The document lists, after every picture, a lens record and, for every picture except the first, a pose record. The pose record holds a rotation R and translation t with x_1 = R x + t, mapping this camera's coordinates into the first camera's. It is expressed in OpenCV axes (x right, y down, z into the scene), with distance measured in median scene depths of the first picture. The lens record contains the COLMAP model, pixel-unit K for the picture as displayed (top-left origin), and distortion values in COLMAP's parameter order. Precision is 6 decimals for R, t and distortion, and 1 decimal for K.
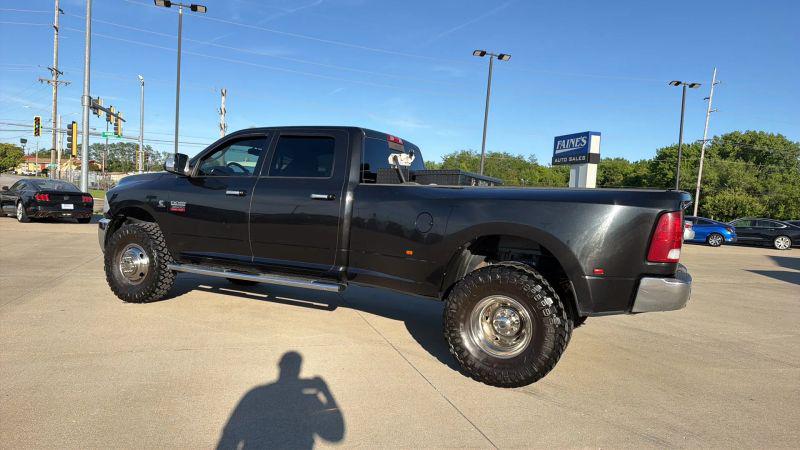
lens RADIAL K [[540.4, 0, 392.1], [0, 540.4, 225.5], [0, 0, 1]] dist [0.054686, -0.069774]
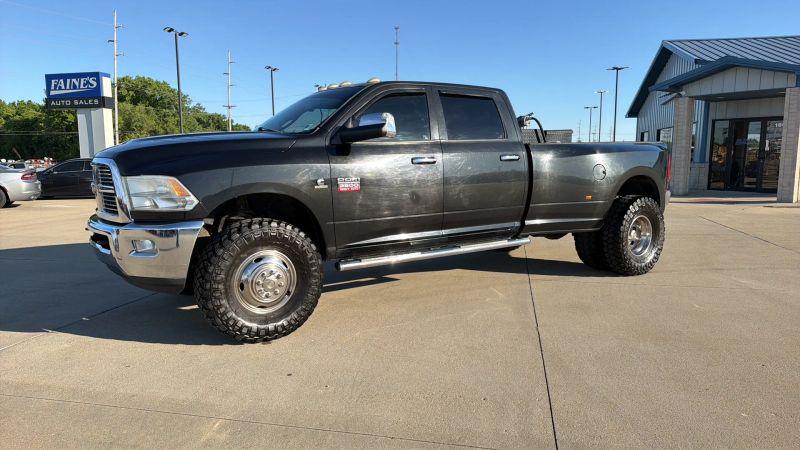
lens RADIAL K [[540.4, 0, 398.4], [0, 540.4, 227.2], [0, 0, 1]] dist [0.054686, -0.069774]
pose [[0.486438, -0.168866, 0.857241, -0.232673], [0.076749, 0.985611, 0.150602, -0.019354], [-0.870338, -0.007466, 0.492398, 0.135742]]
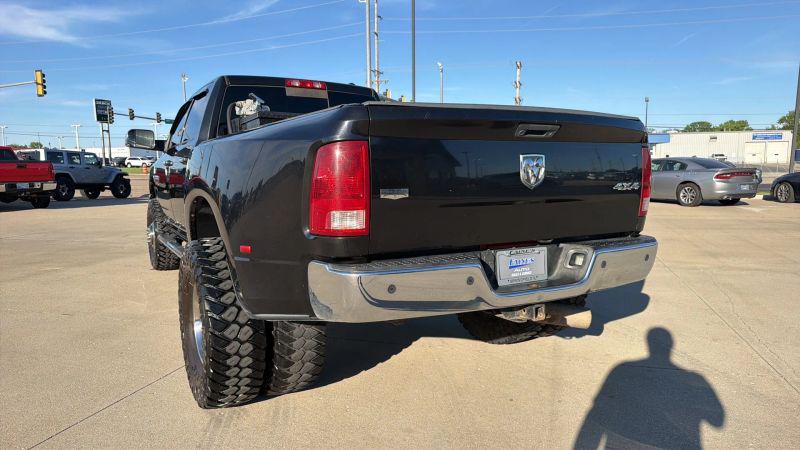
lens RADIAL K [[541.1, 0, 387.3], [0, 541.1, 228.5], [0, 0, 1]] dist [0.045938, -0.054014]
pose [[0.822505, 0.000853, -0.568757, 0.132869], [0.028709, 0.998662, 0.043015, 0.006003], [0.568033, -0.051708, 0.821380, 0.090152]]
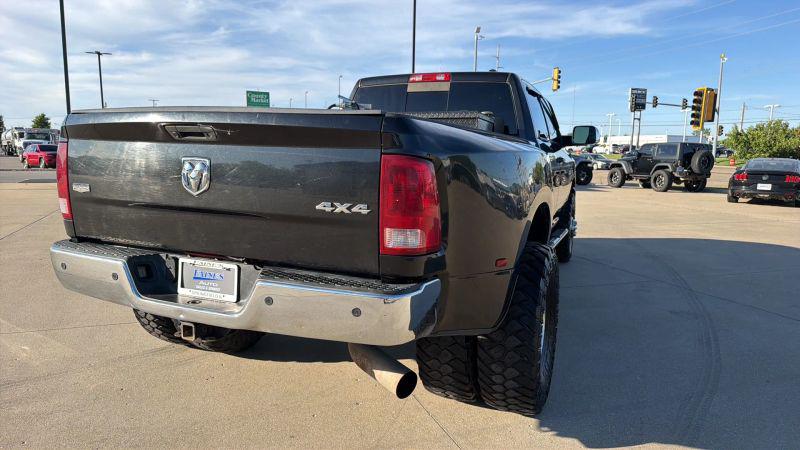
lens RADIAL K [[540.4, 0, 396.9], [0, 540.4, 230.3], [0, 0, 1]] dist [0.054686, -0.069774]
pose [[0.054711, 0.090724, -0.994372, 0.189609], [-0.066299, 0.993996, 0.087042, -0.000581], [0.996299, 0.061164, 0.060397, 0.213569]]
